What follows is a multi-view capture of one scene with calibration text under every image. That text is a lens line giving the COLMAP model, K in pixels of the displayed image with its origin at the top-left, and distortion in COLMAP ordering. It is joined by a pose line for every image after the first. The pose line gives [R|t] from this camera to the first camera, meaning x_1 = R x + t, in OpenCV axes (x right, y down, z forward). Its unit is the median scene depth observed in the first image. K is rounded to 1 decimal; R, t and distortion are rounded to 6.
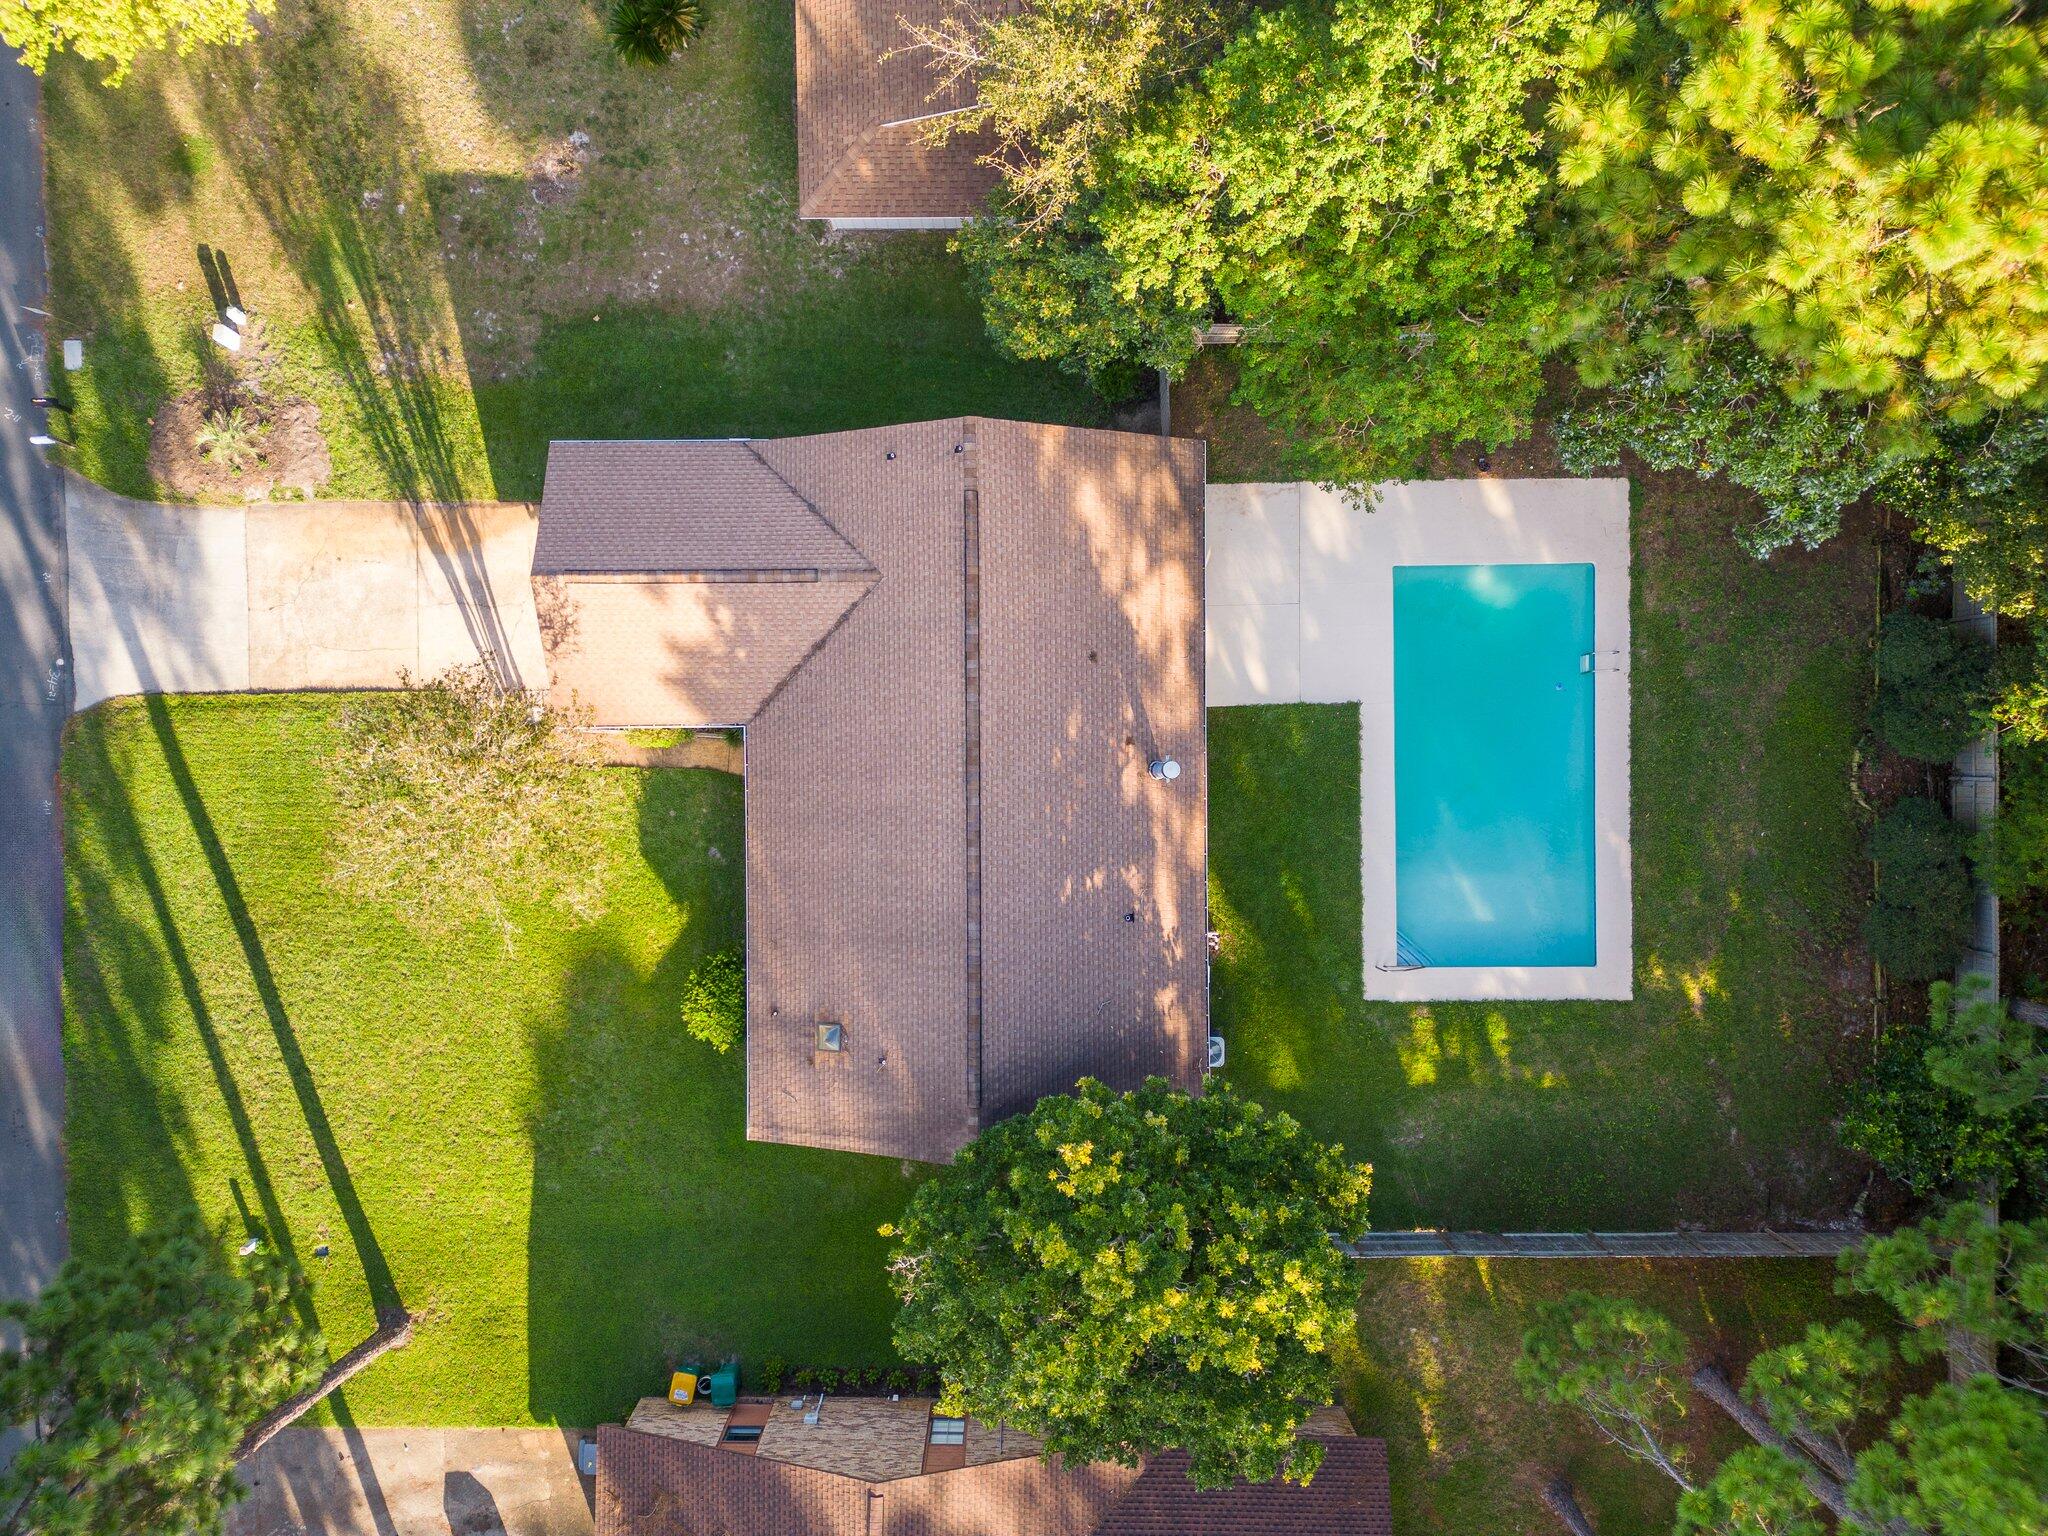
lens RADIAL K [[1436.7, 0, 1024.2], [0, 1436.7, 757.5], [0, 0, 1]] dist [0.065661, -0.064392]
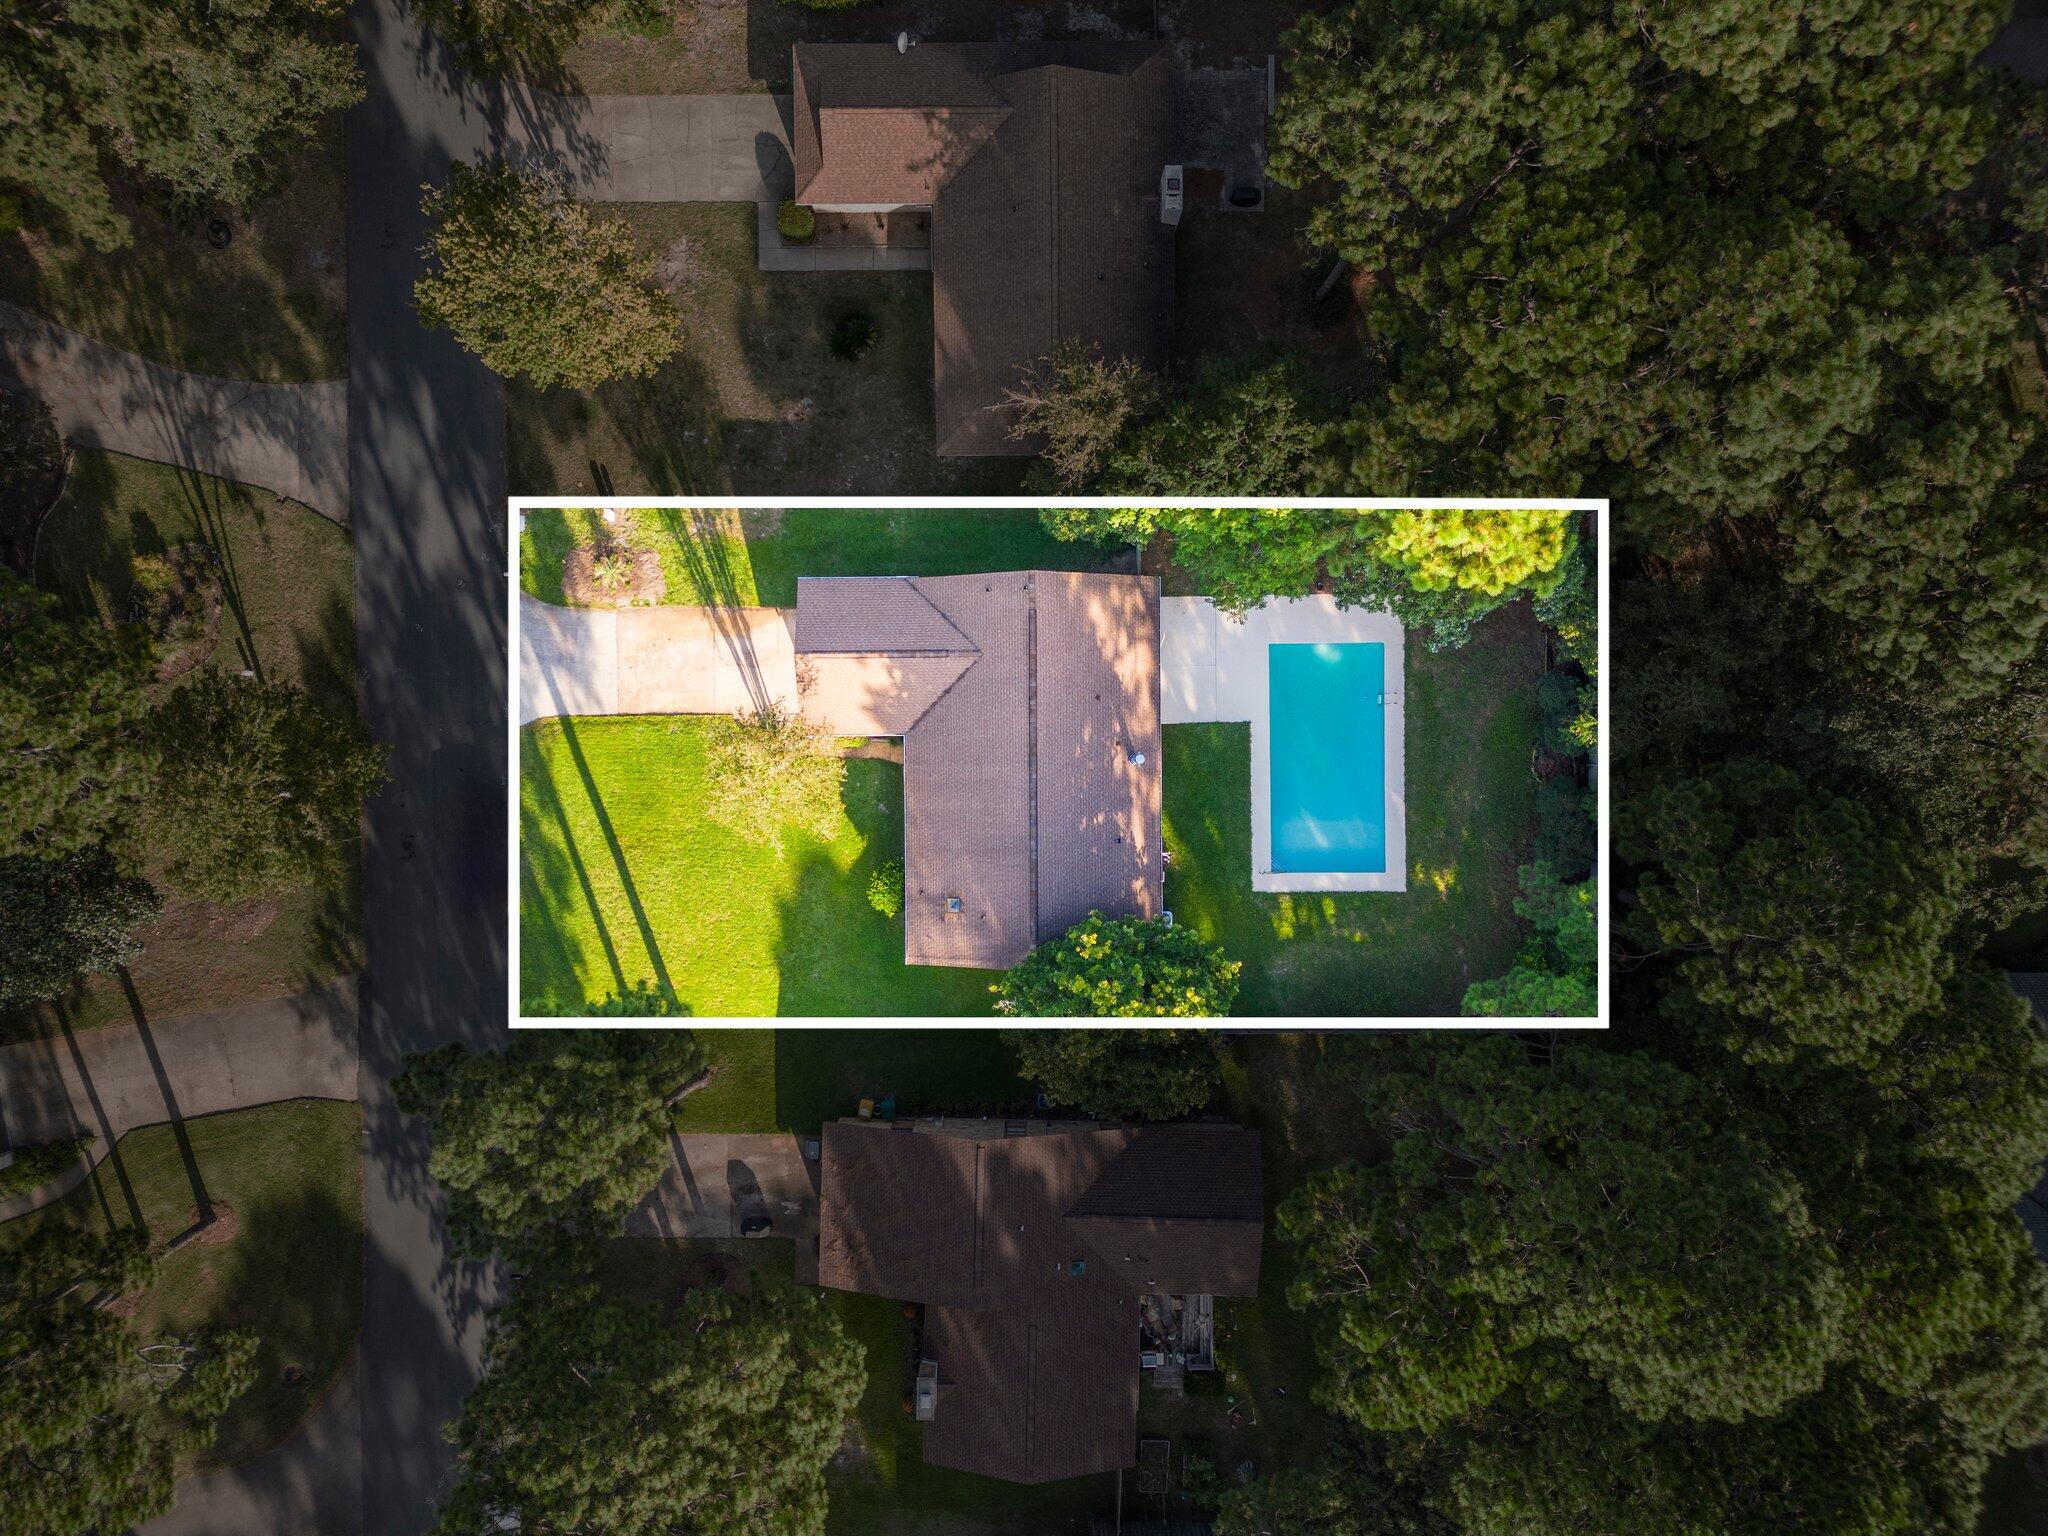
lens RADIAL K [[1436.7, 0, 1024.2], [0, 1436.7, 757.5], [0, 0, 1]] dist [0.065661, -0.064392]
pose [[0.999986, 0.000937, -0.005297, -0.033005], [-0.000929, 0.999998, 0.001621, 0.003297], [0.005298, -0.001616, 0.999985, -0.755733]]
